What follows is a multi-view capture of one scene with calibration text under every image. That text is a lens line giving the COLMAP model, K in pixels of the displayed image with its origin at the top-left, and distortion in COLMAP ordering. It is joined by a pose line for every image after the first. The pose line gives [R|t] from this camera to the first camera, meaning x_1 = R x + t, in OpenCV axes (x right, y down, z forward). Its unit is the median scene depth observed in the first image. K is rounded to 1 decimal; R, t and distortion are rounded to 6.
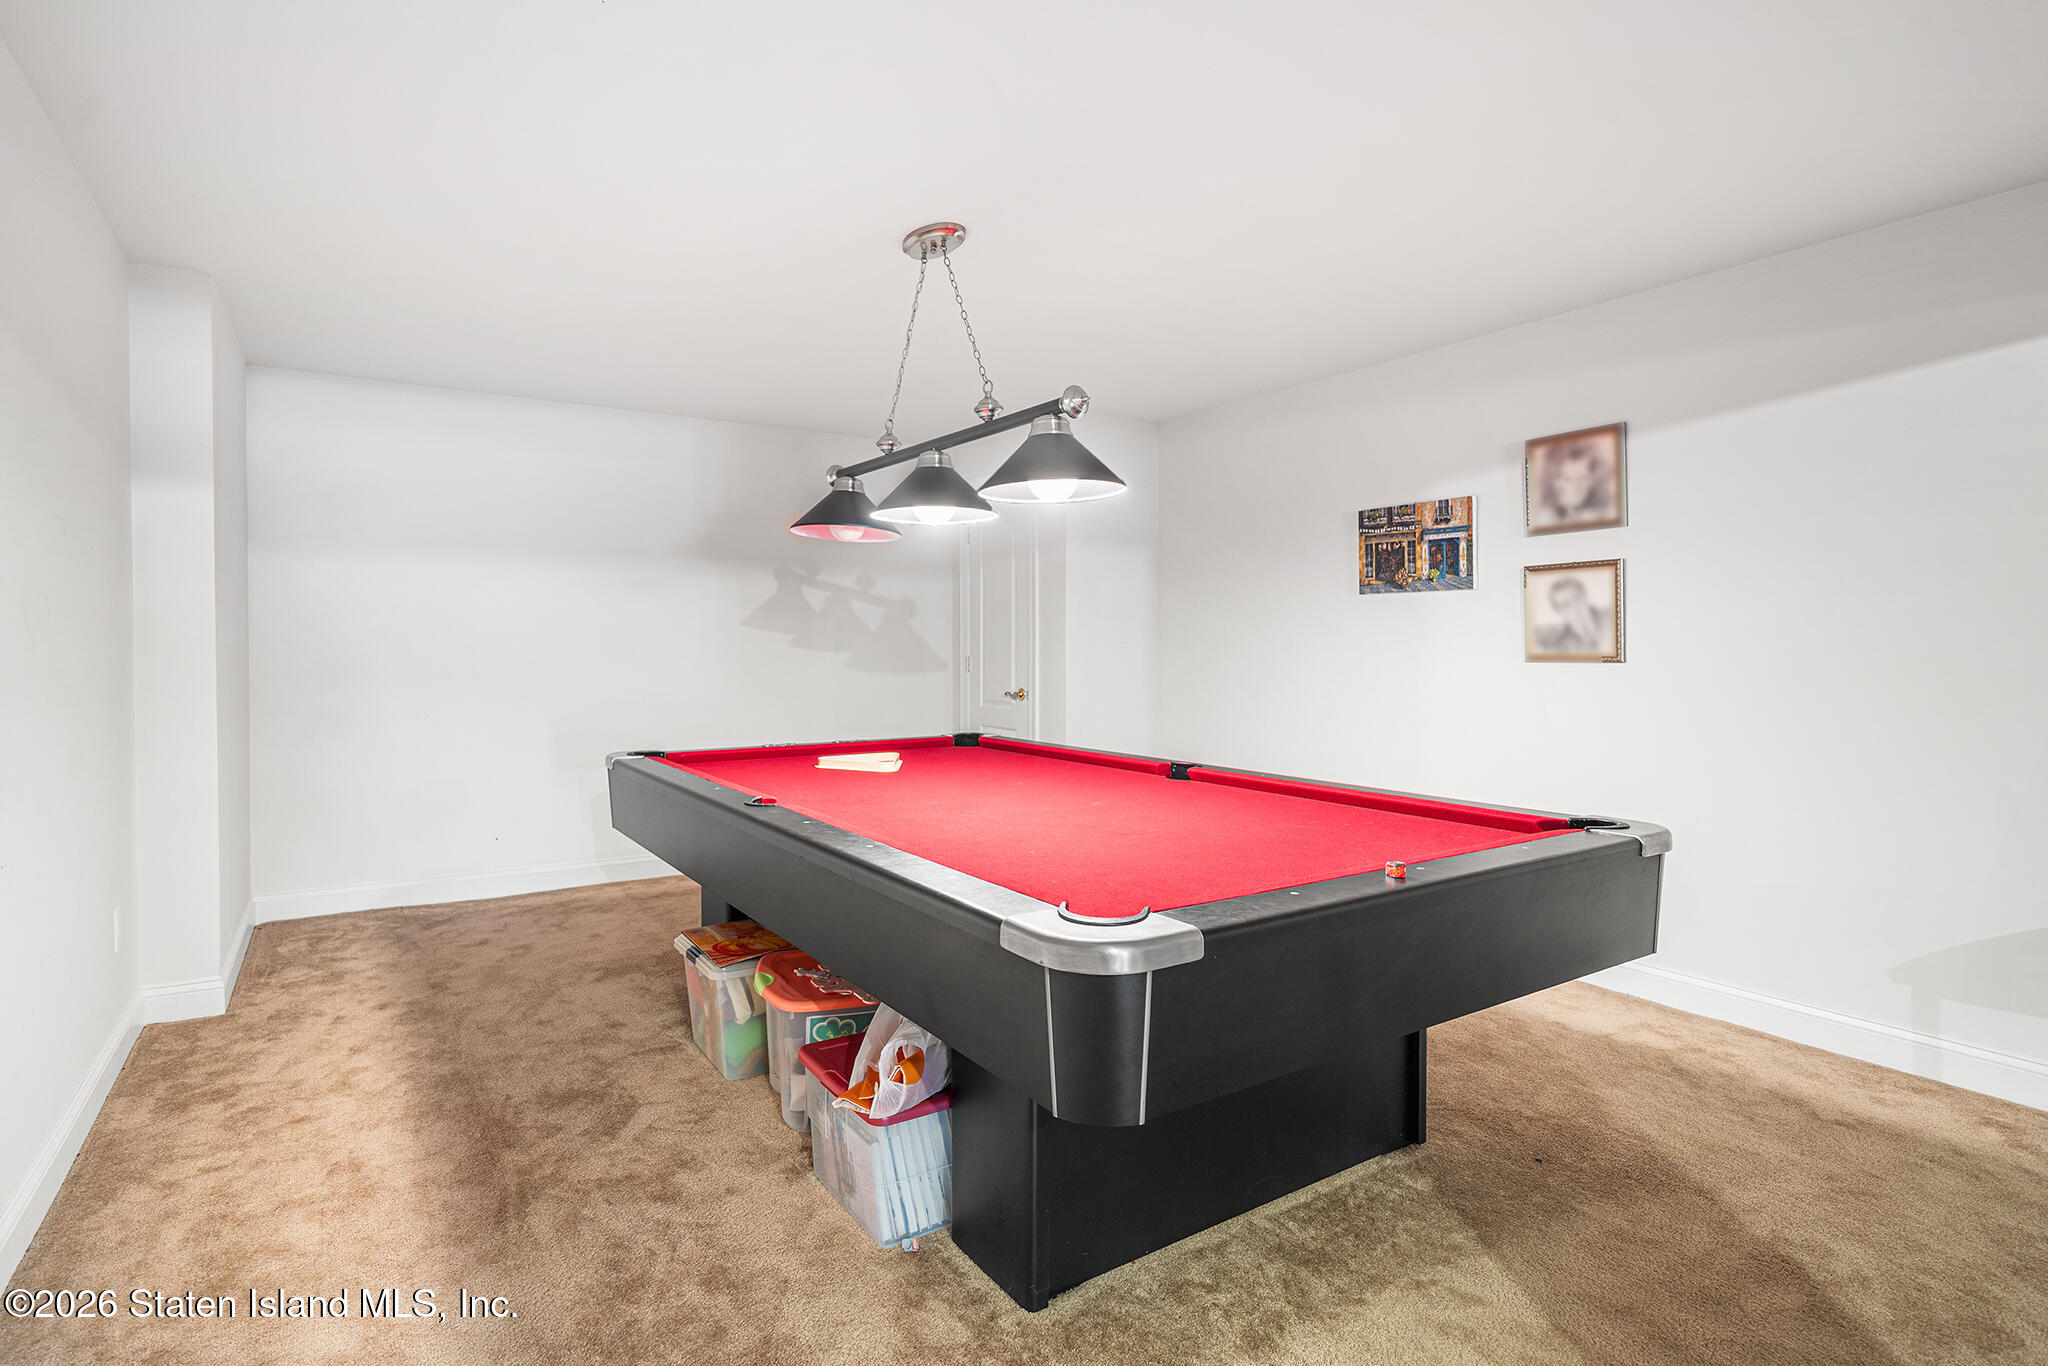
lens RADIAL K [[997.2, 0, 1024.0], [0, 997.2, 683.0], [0, 0, 1]] dist [-0.003914, -0.000810]
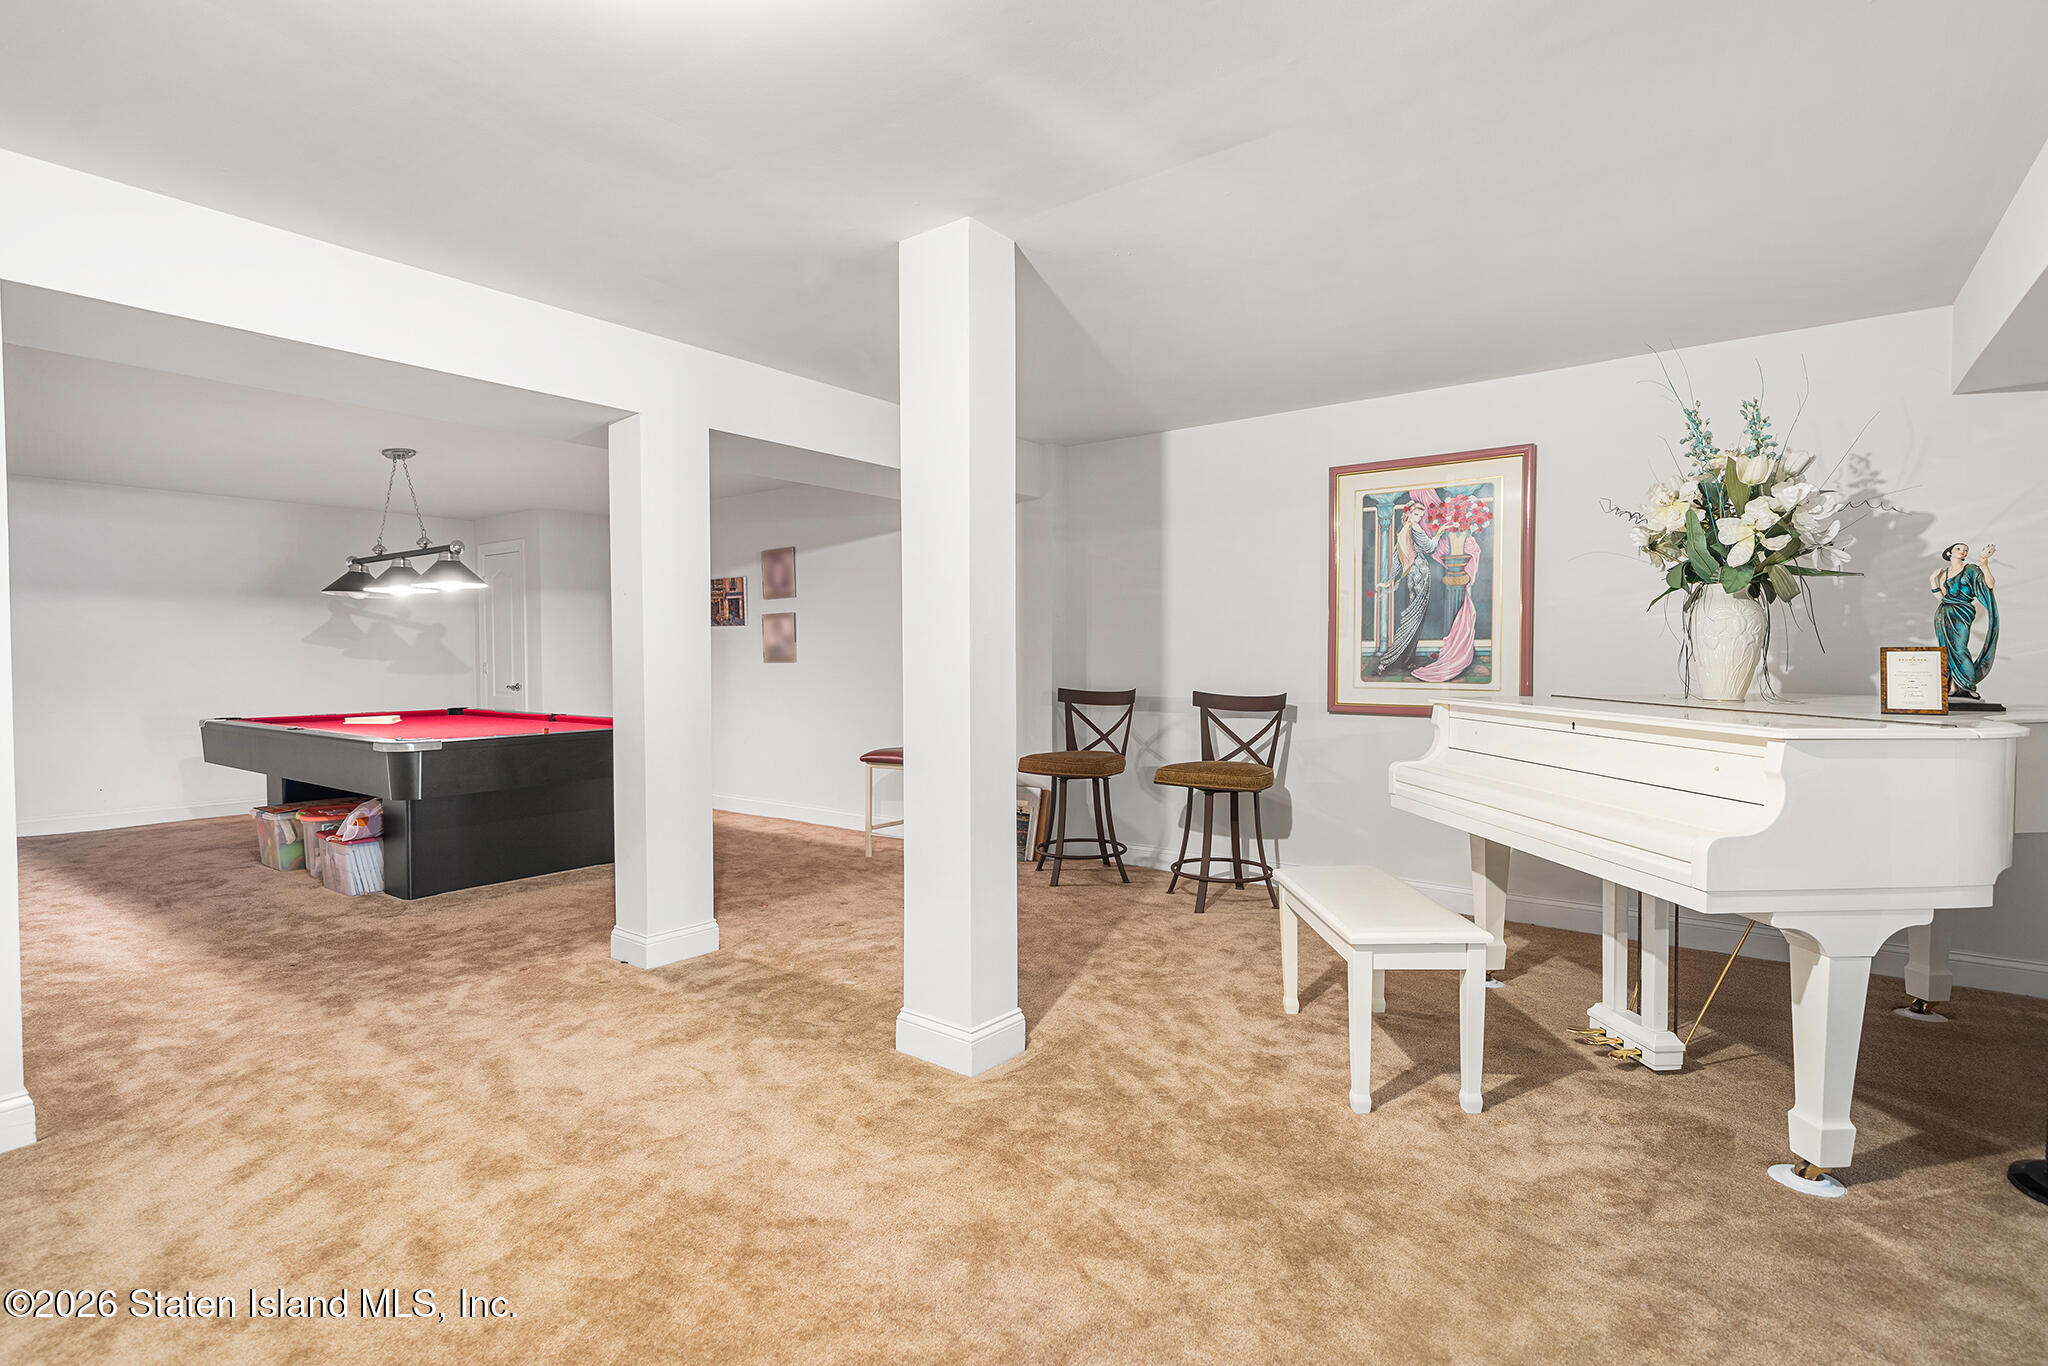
lens RADIAL K [[992.2, 0, 1025.7], [0, 992.2, 692.6], [0, 0, 1]] dist [0.009533, 0.000941]
pose [[0.947763, -0.015551, 0.318596, 0.410256], [0.015873, 0.999873, 0.001586, 0.049033], [-0.318580, 0.003554, 0.947889, -1.164385]]
